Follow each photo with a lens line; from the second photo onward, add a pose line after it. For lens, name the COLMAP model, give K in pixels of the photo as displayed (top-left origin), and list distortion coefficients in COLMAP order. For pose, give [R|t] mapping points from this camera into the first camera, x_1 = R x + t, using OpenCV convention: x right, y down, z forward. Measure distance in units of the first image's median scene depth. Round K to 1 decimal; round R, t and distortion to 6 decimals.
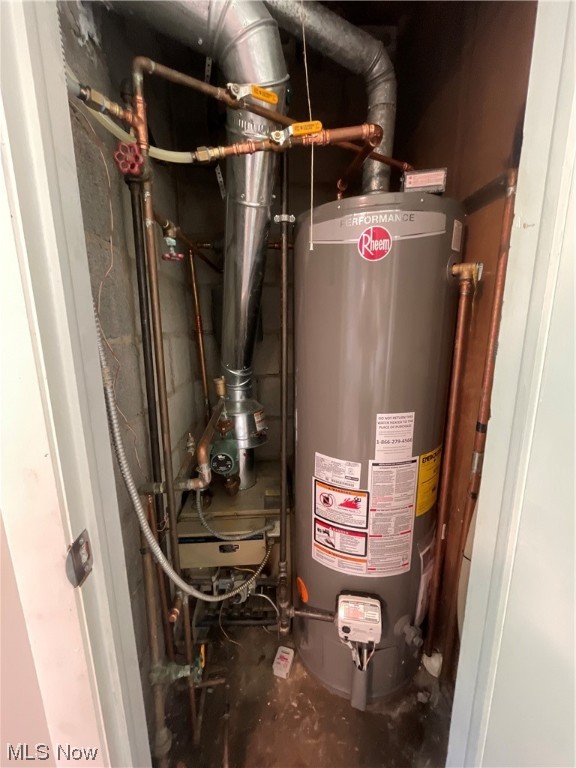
lens RADIAL K [[312.5, 0, 285.0], [0, 312.5, 387.0], [0, 0, 1]] dist [-0.004195, 0.000462]
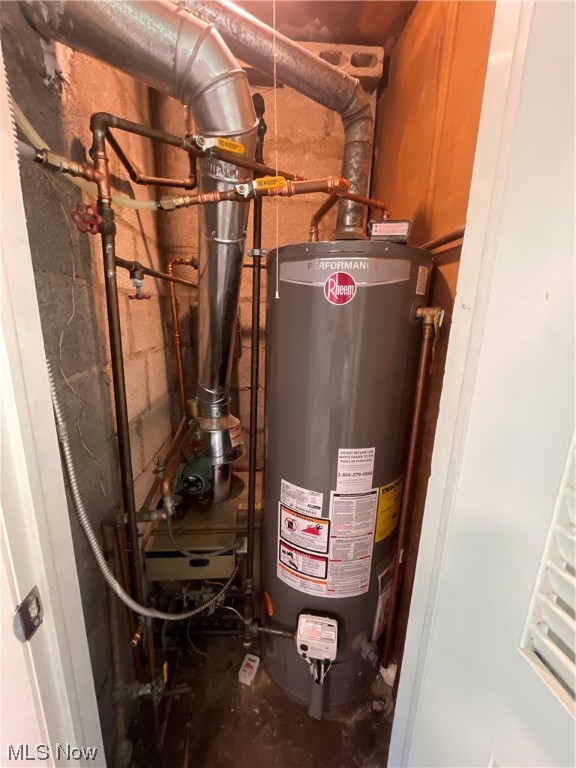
lens RADIAL K [[312.5, 0, 289.1], [0, 312.5, 379.6], [0, 0, 1]] dist [-0.004195, 0.000462]
pose [[0.999236, 0.031943, 0.022538, 0.093184], [-0.032607, 0.999027, 0.029710, -0.161537], [-0.021567, -0.030422, 0.999304, -0.028136]]
